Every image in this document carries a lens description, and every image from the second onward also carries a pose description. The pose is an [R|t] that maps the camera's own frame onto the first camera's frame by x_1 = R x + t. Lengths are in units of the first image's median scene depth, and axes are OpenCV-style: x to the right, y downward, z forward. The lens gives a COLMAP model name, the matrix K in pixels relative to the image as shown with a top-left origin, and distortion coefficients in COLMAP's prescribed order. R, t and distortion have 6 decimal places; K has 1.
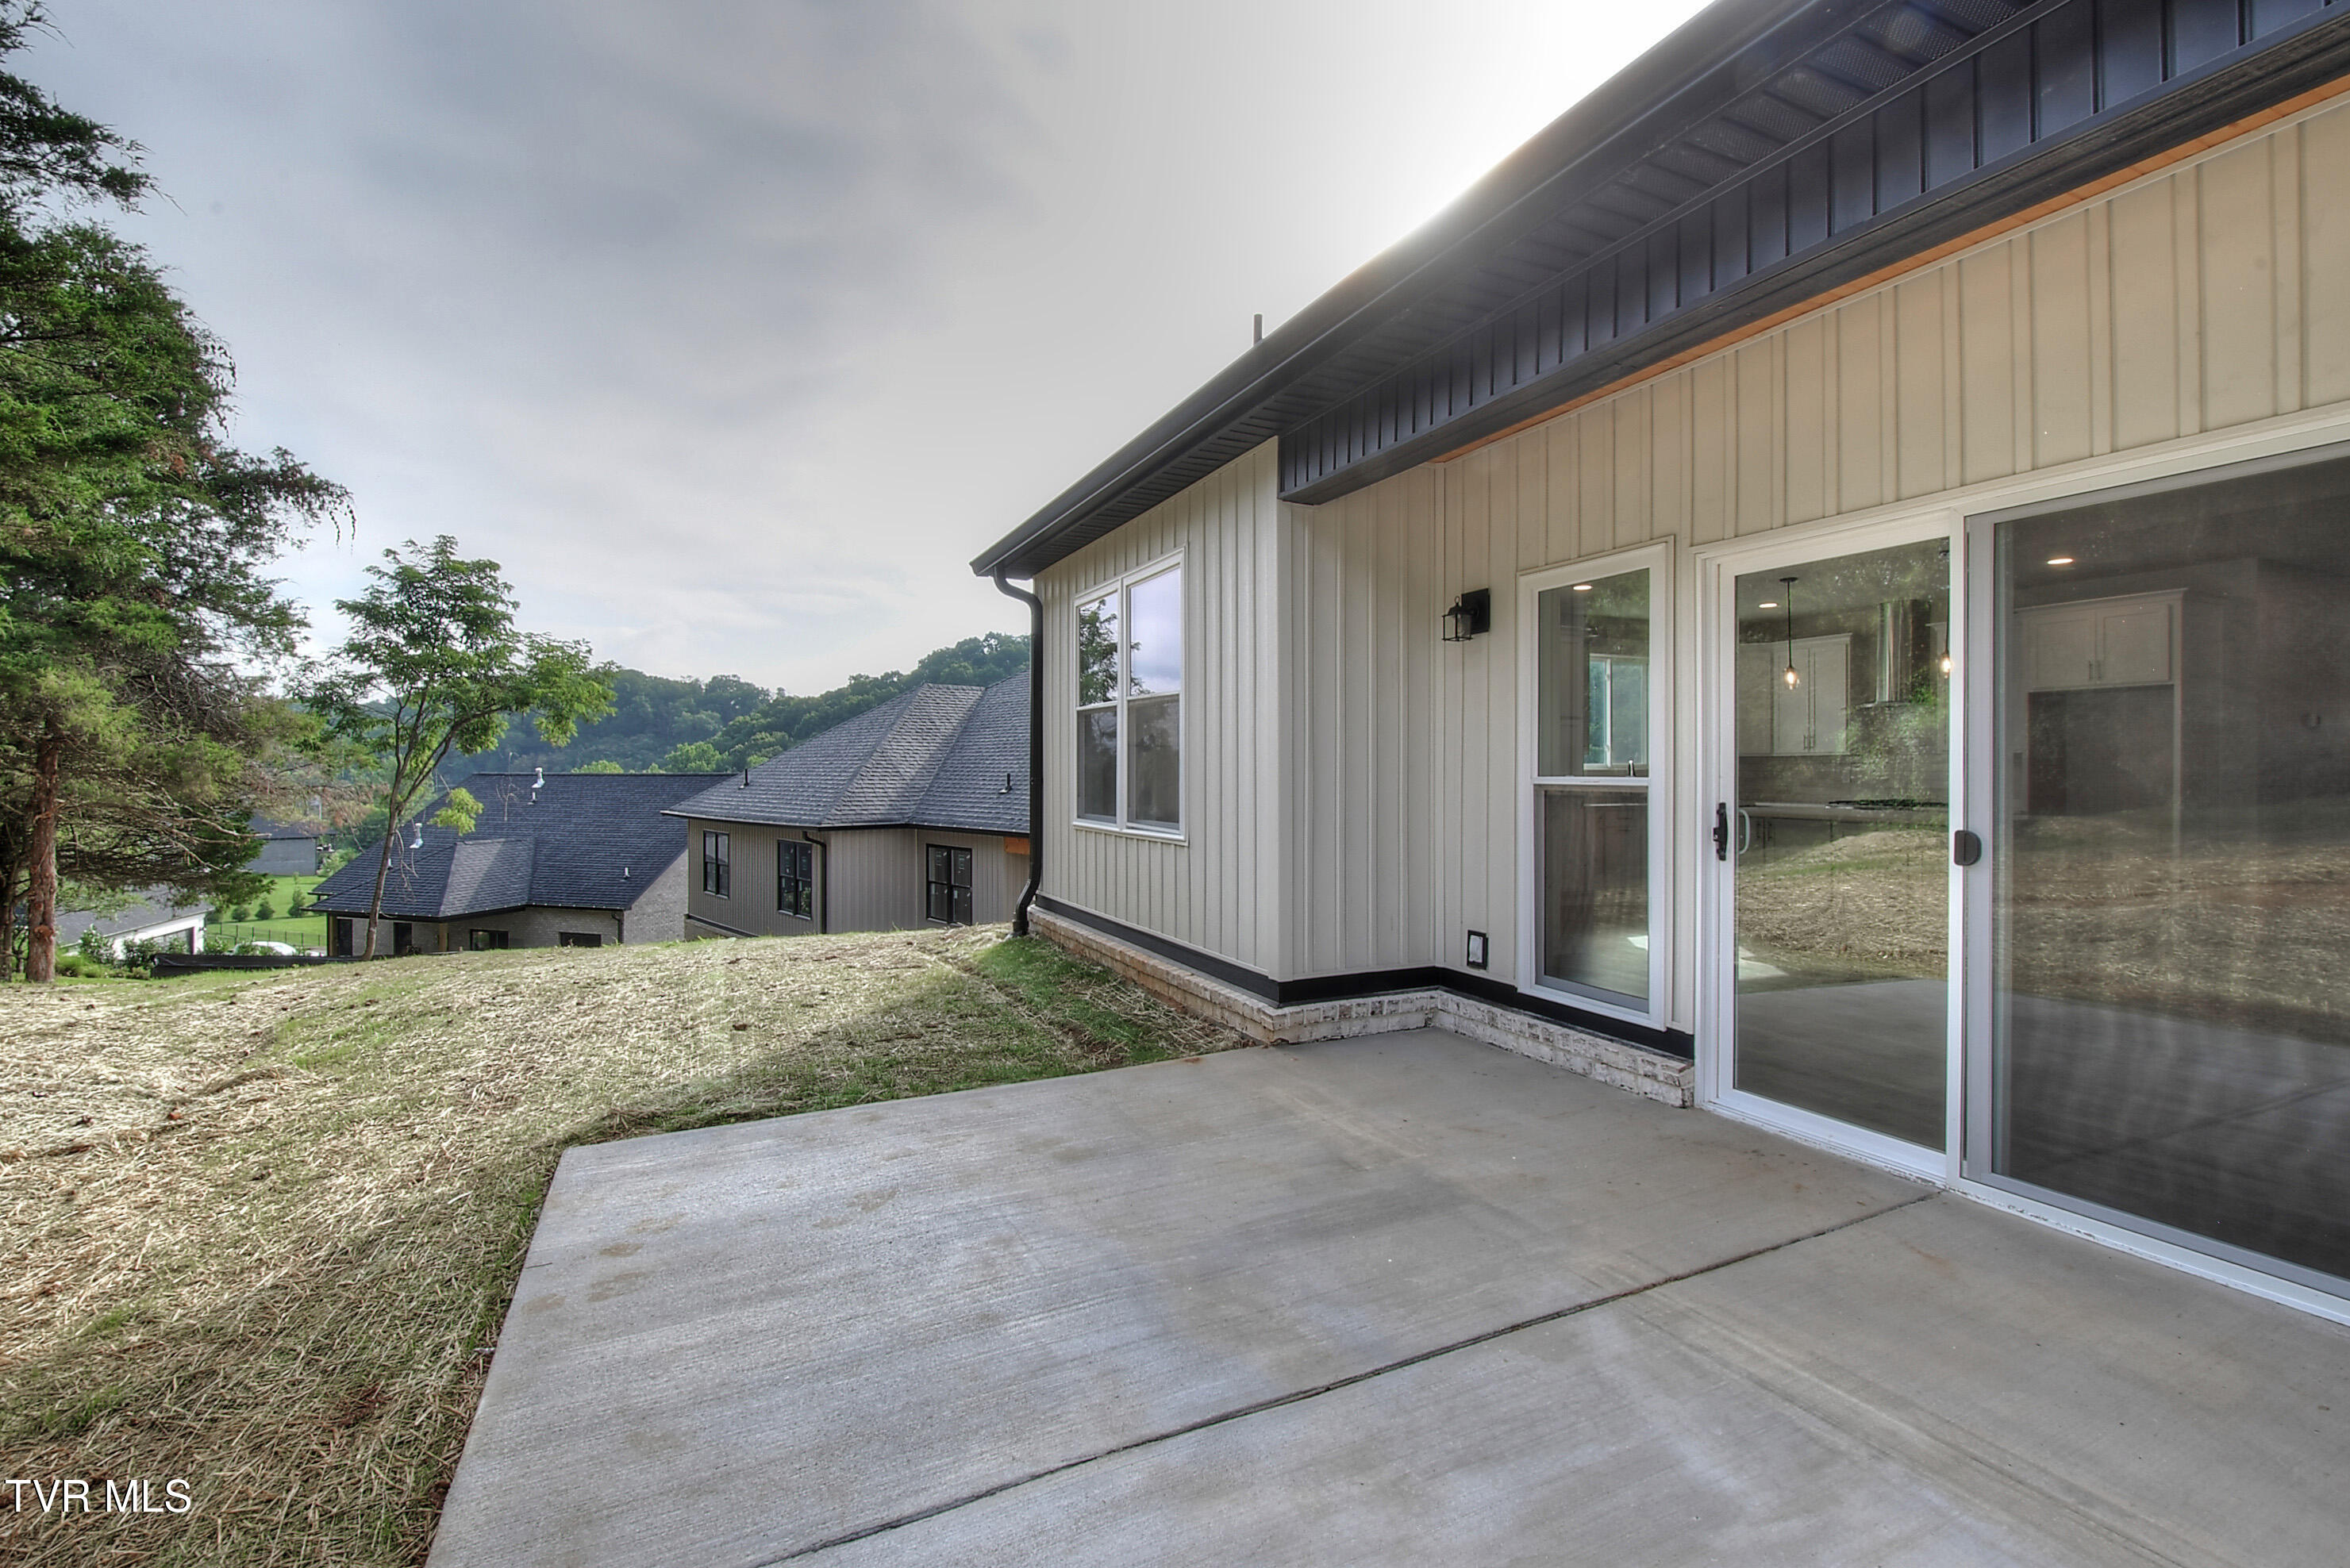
lens RADIAL K [[1043.5, 0, 1184.2], [0, 1043.5, 768.6], [0, 0, 1]] dist [-0.001459, -0.004209]
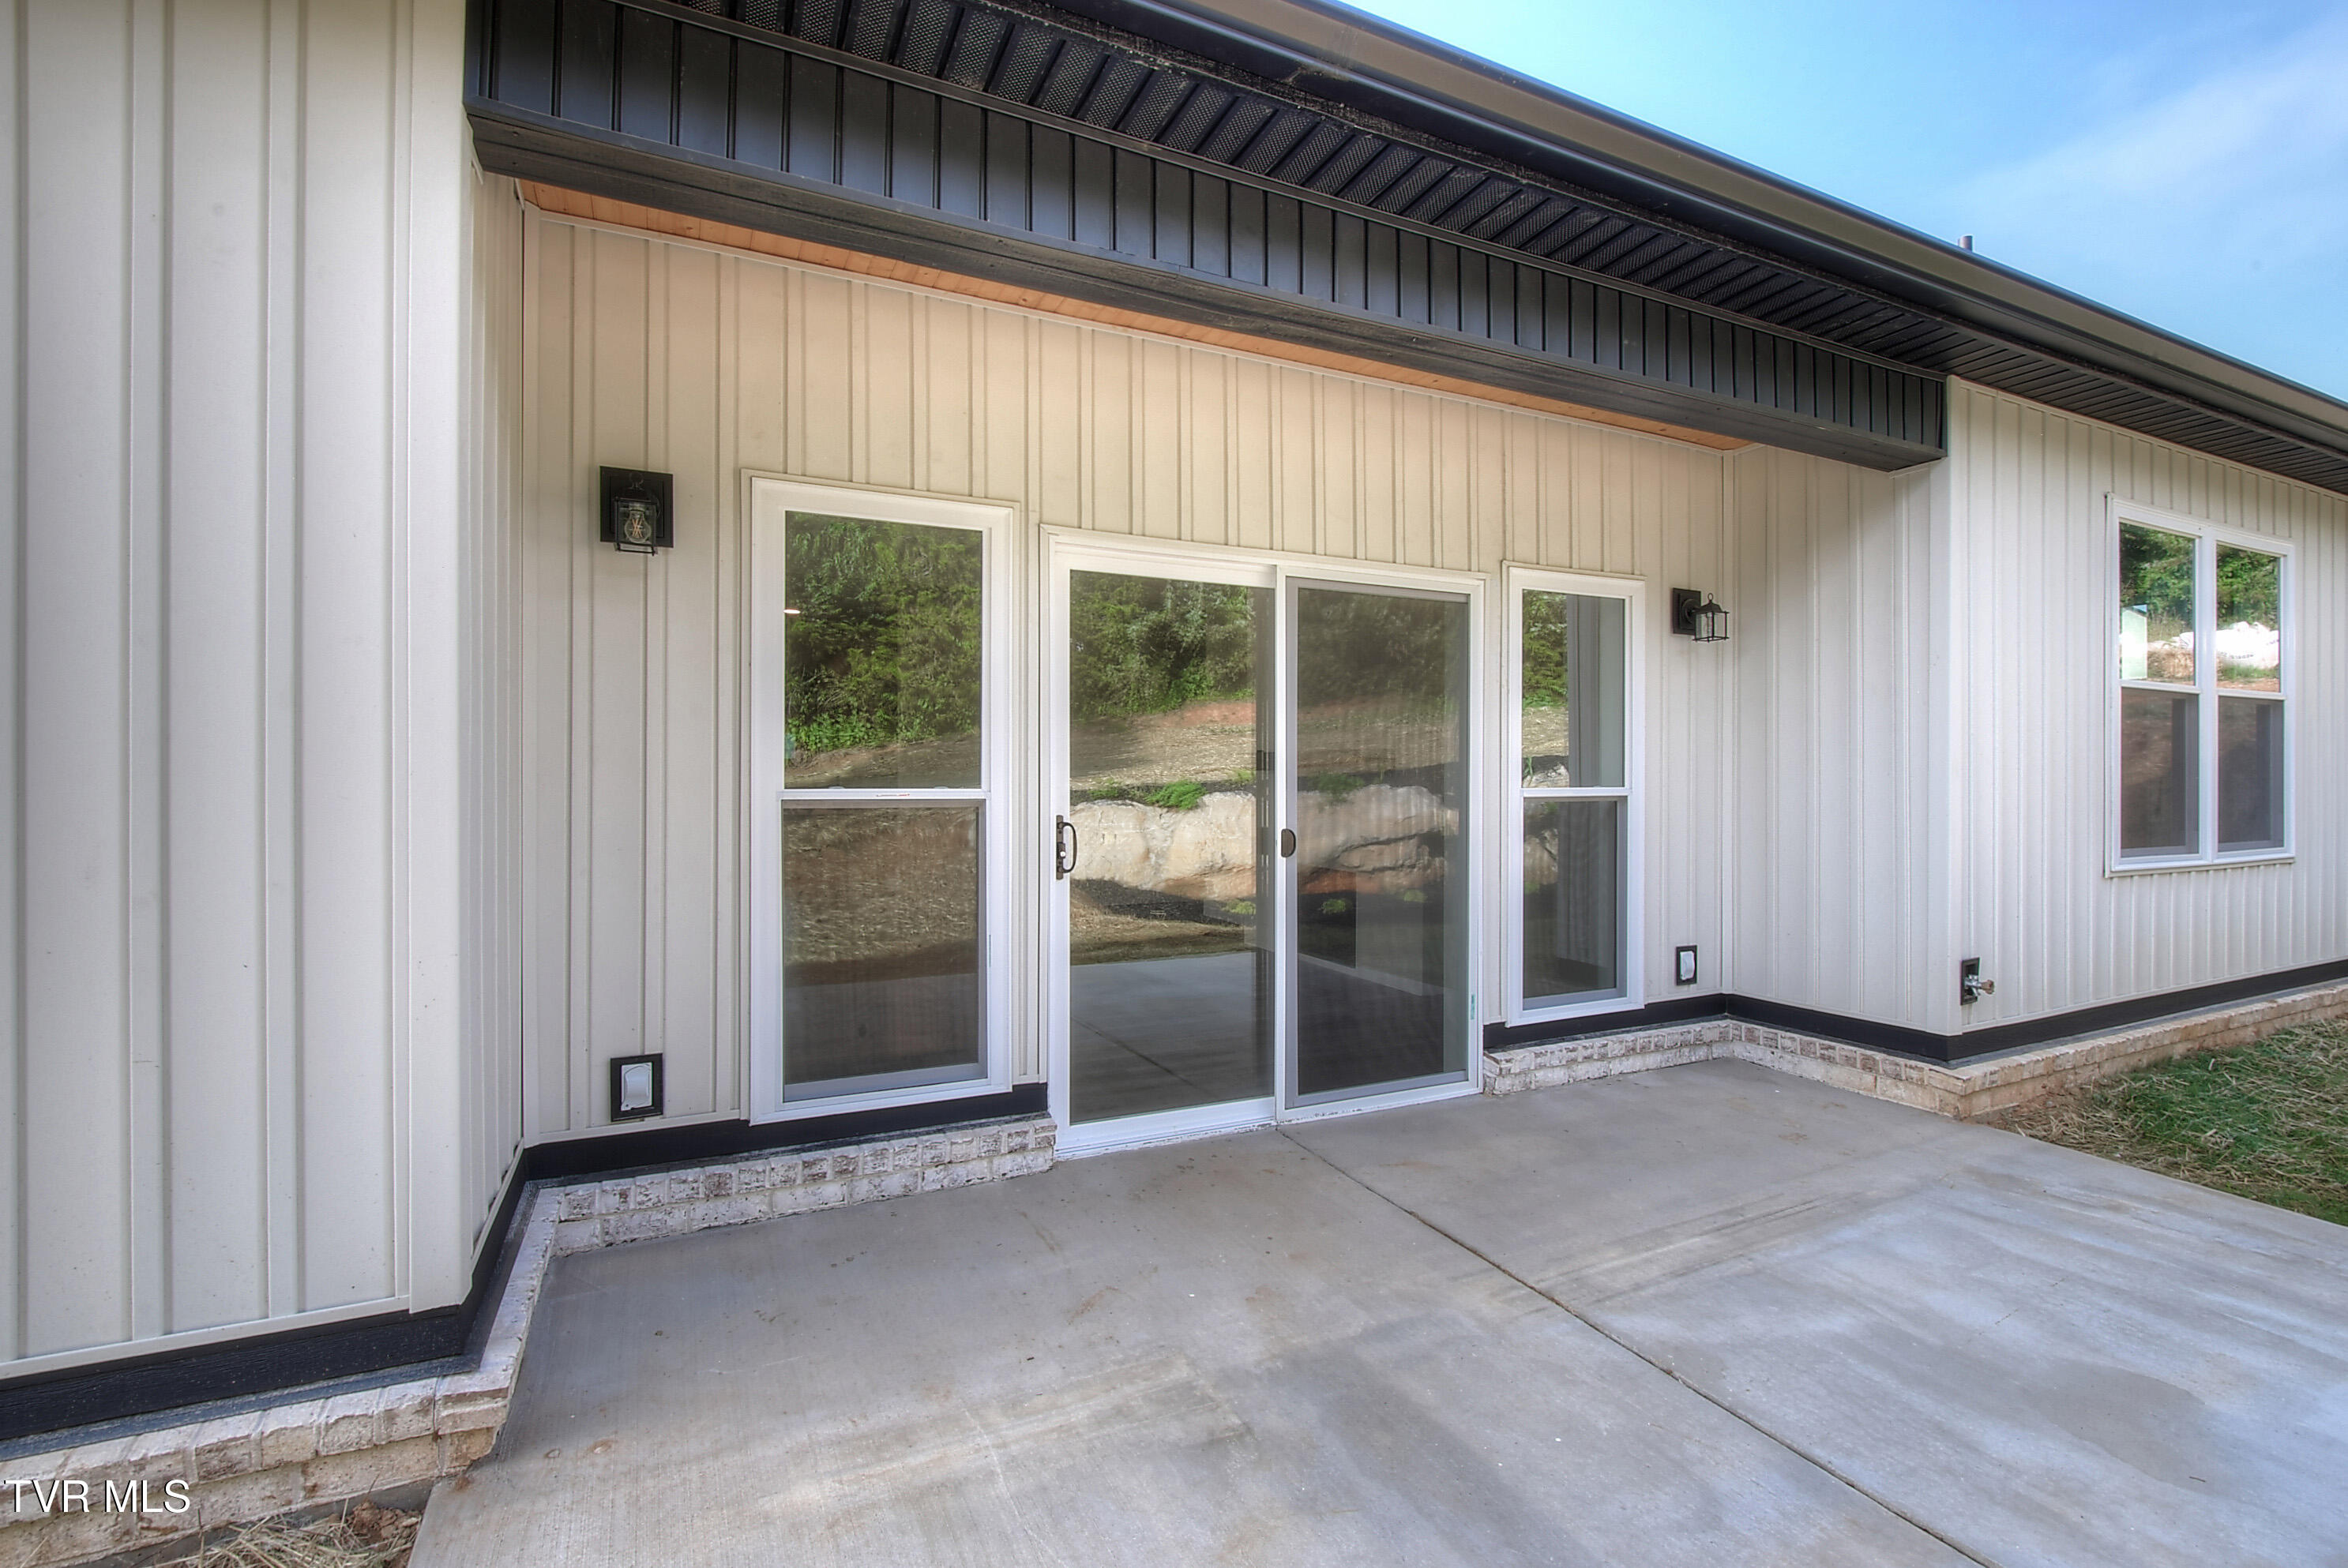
lens RADIAL K [[1026.1, 0, 1186.9], [0, 1026.1, 777.5], [0, 0, 1]] dist [-0.005267, -0.000997]
pose [[-0.002445, 0.000393, 0.999997, -0.324319], [-0.005274, 0.999986, -0.000406, -0.000491], [-0.999983, -0.005275, -0.002443, 0.770333]]
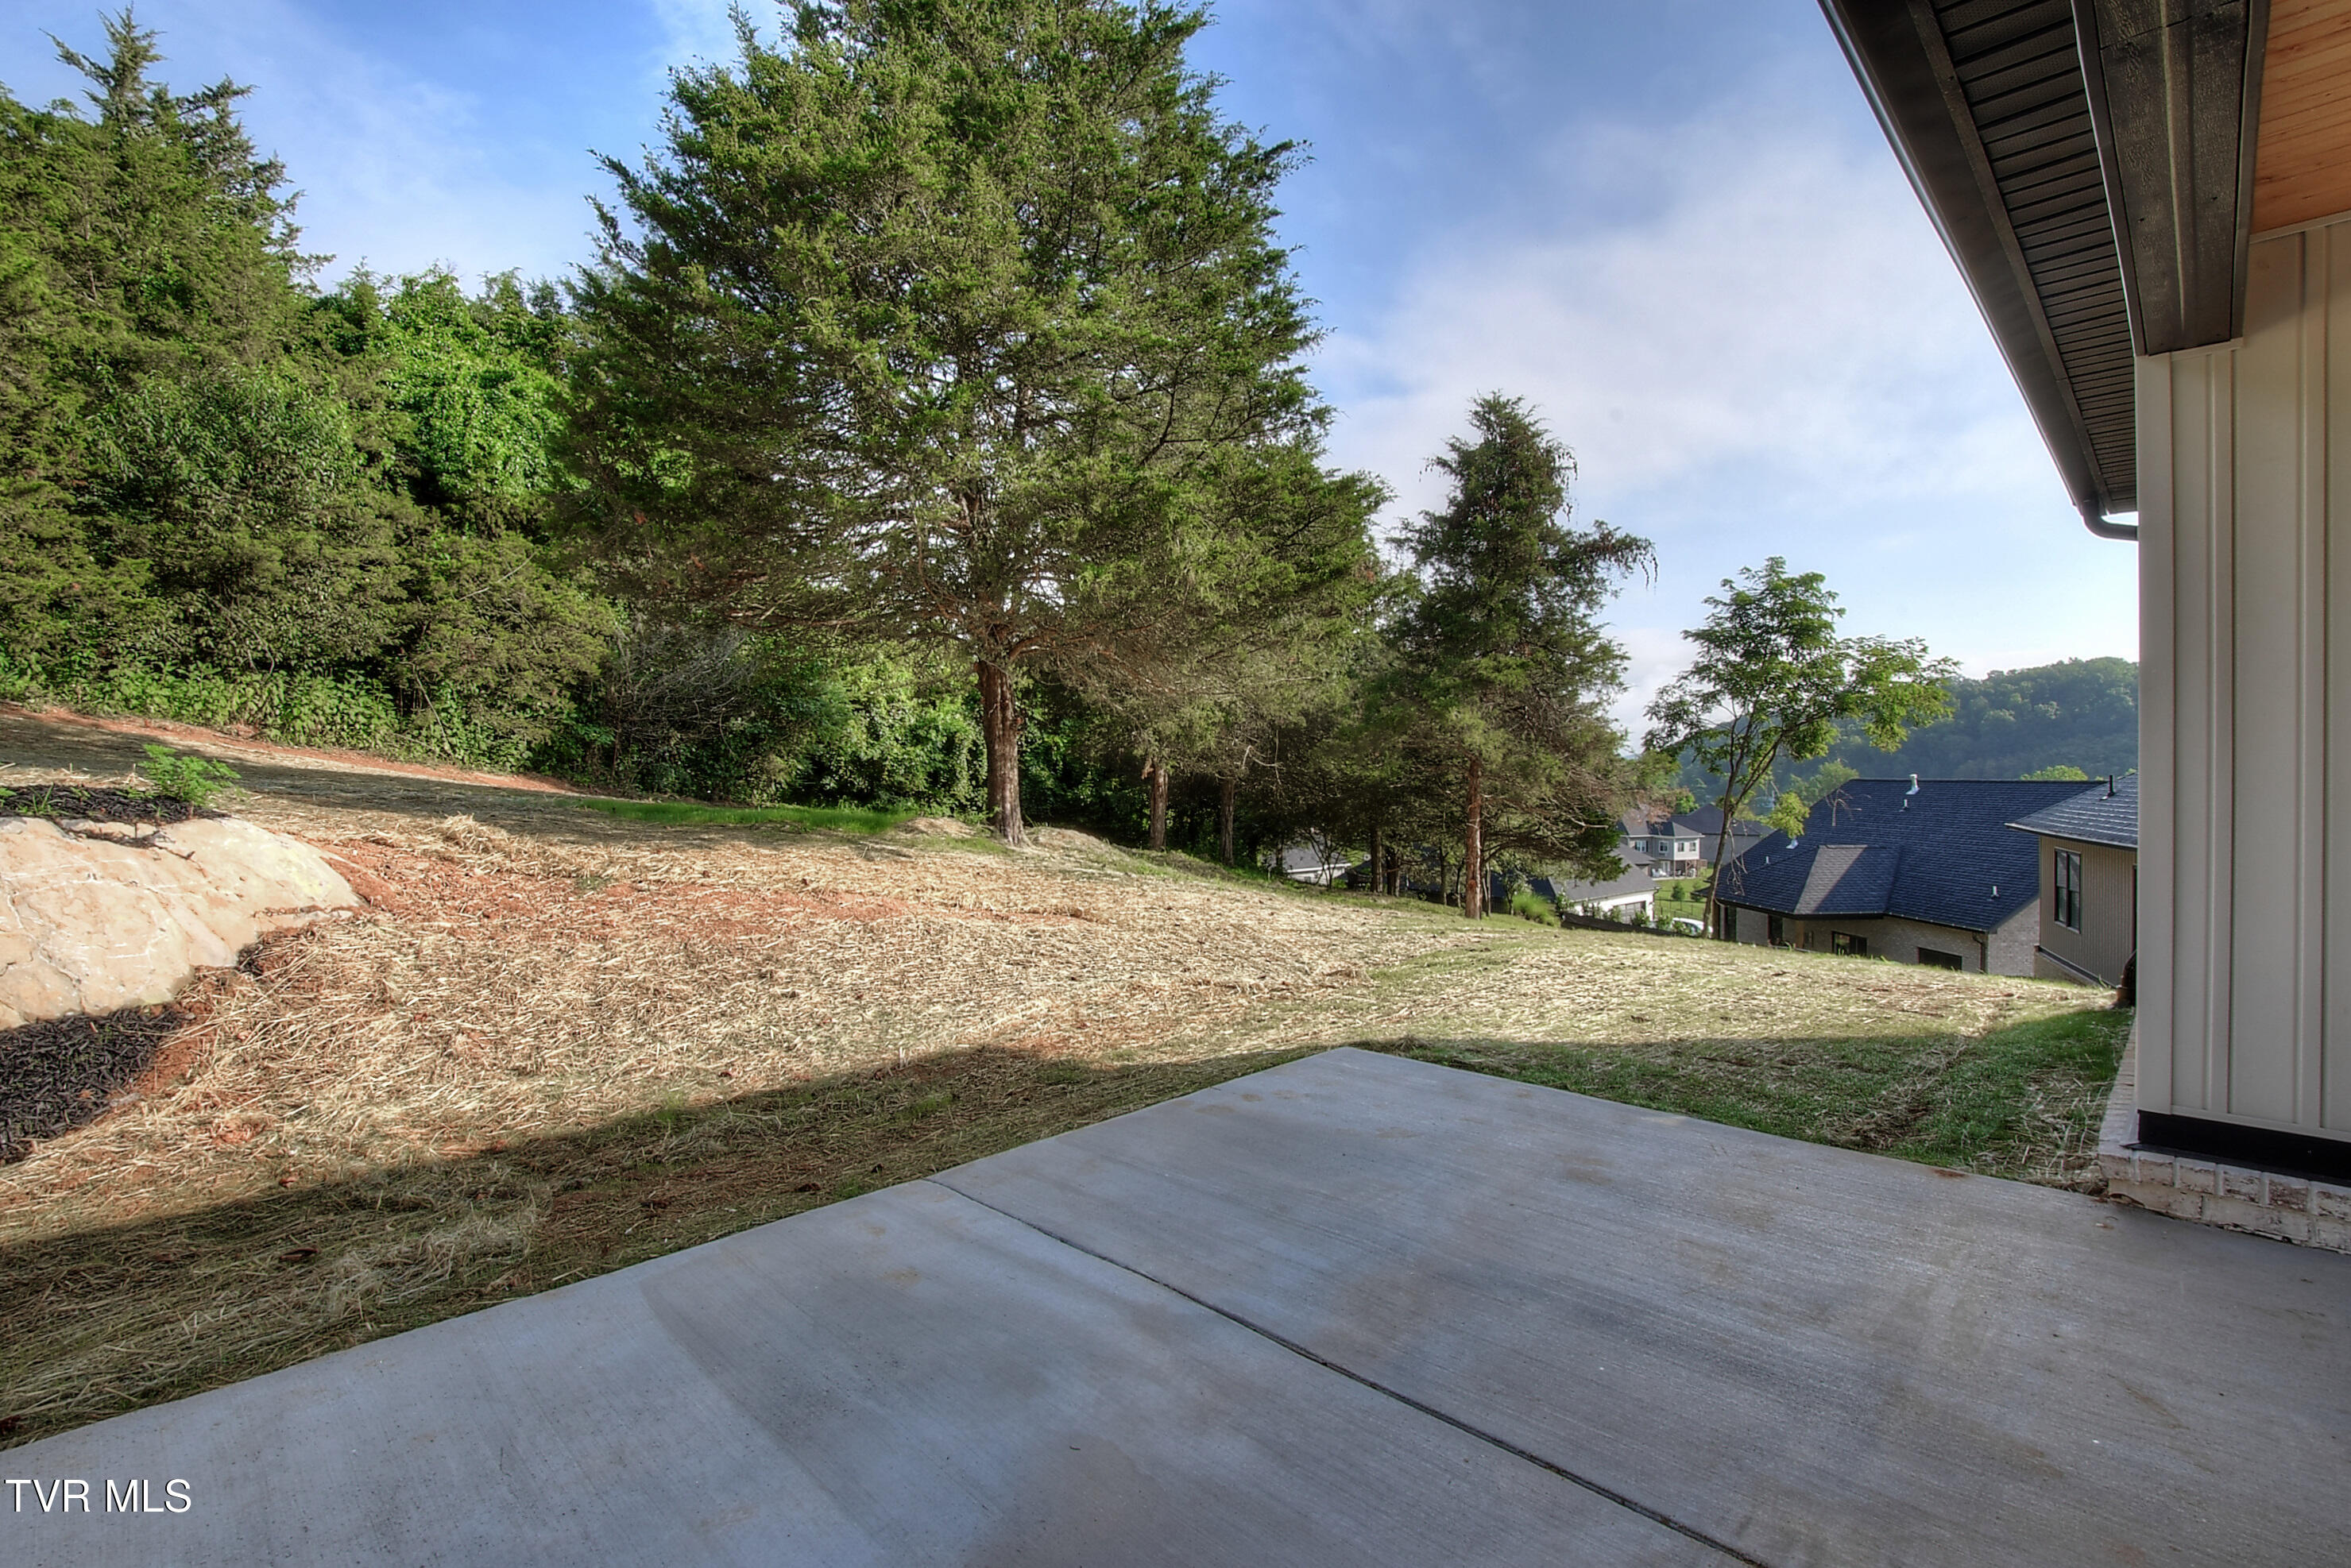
lens RADIAL K [[1043.9, 0, 1155.0], [0, 1043.9, 778.9], [0, 0, 1]] dist [-0.001459, -0.004209]
pose [[0.334113, 0.004783, -0.942521, 0.523194], [-0.000963, 0.999988, 0.004733, 0.000044], [0.942533, -0.000674, 0.334113, 0.238455]]
